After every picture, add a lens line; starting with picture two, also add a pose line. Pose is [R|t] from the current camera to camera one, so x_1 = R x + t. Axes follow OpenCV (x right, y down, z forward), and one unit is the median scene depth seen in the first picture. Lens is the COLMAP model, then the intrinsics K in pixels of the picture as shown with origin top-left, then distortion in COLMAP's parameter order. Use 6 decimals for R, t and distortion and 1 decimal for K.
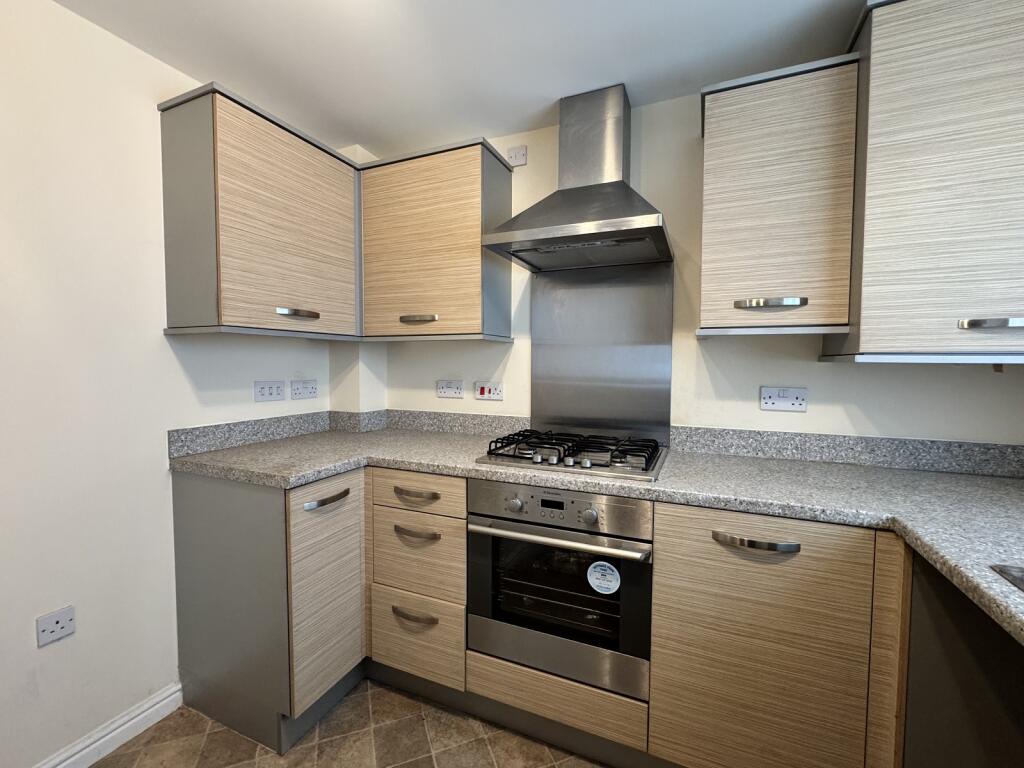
lens RADIAL K [[442.6, 0, 510.9], [0, 442.6, 383.7], [0, 0, 1]] dist [-0.001649, -0.000049]
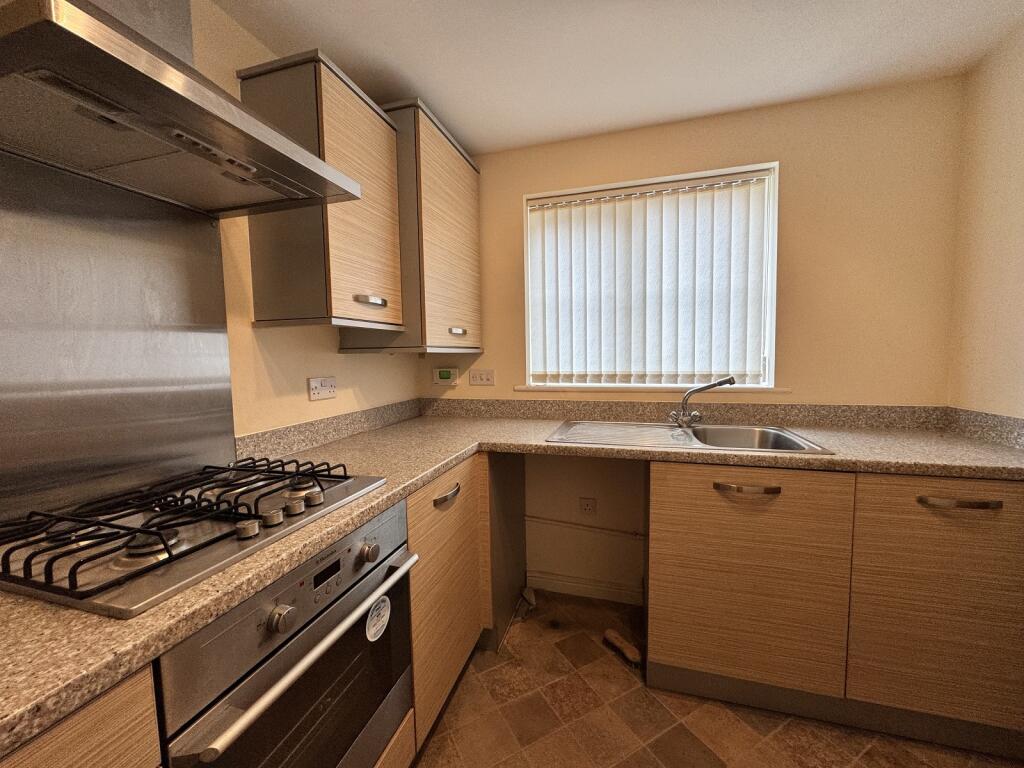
lens RADIAL K [[409.4, 0, 510.9], [0, 409.4, 383.6], [0, 0, 1]] dist [0.003289, 0.000141]
pose [[-0.125679, -0.074506, 0.989269, -0.474873], [0.065701, 0.994362, 0.083236, -0.032432], [-0.989893, 0.075457, -0.120075, 0.728744]]
